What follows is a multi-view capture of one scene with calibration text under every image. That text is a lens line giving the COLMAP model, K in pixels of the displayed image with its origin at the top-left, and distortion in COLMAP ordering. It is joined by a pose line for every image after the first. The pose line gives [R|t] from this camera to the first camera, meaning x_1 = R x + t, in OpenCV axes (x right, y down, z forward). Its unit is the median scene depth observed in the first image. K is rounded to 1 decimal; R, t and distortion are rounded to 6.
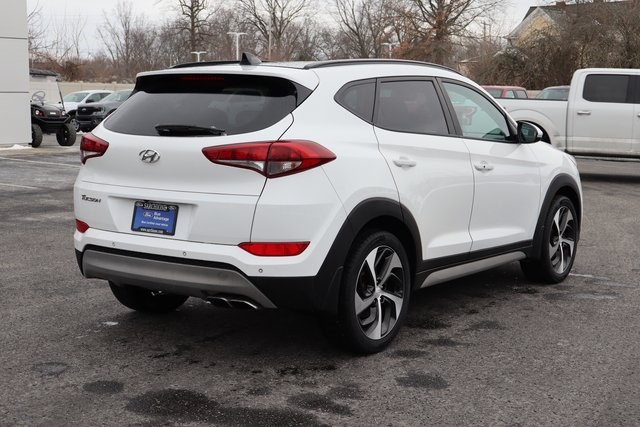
lens RADIAL K [[960.5, 0, 320.8], [0, 960.5, 210.4], [0, 0, 1]] dist [0.009912, 0.000000]
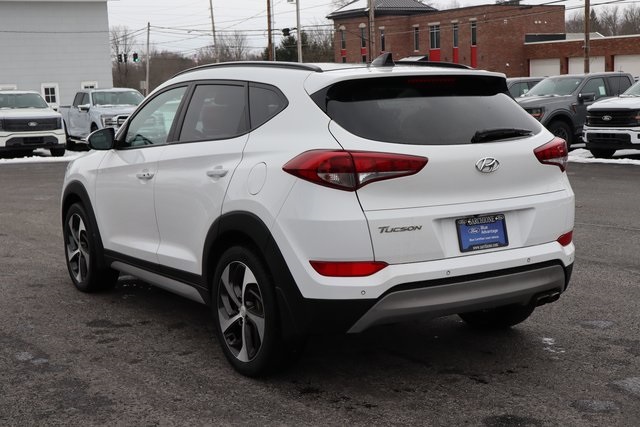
lens RADIAL K [[993.0, 0, 320.4], [0, 993.0, 214.3], [0, 0, 1]] dist [0.014669, 0.000000]
pose [[0.380097, -0.134694, 0.915087, -1.111892], [0.139636, 0.986357, 0.087185, -0.115219], [-0.914346, 0.094640, 0.393719, 0.775516]]
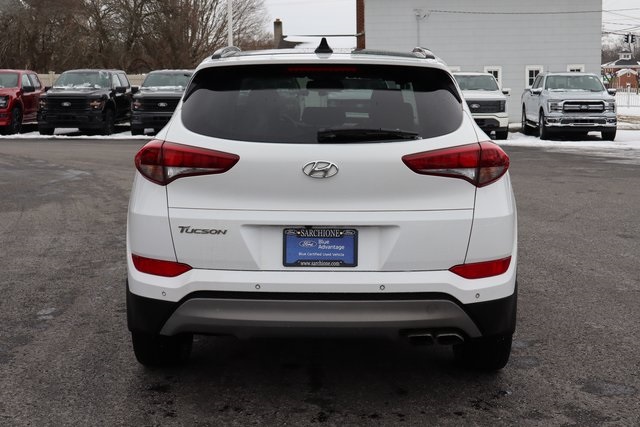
lens RADIAL K [[1001.5, 0, 320.4], [0, 1001.5, 215.3], [0, 0, 1]] dist [0.013868, 0.000000]
pose [[0.840315, -0.082530, 0.535779, -0.620374], [0.073139, 0.996567, 0.038798, -0.051062], [-0.537142, 0.006584, 0.843466, 0.307358]]
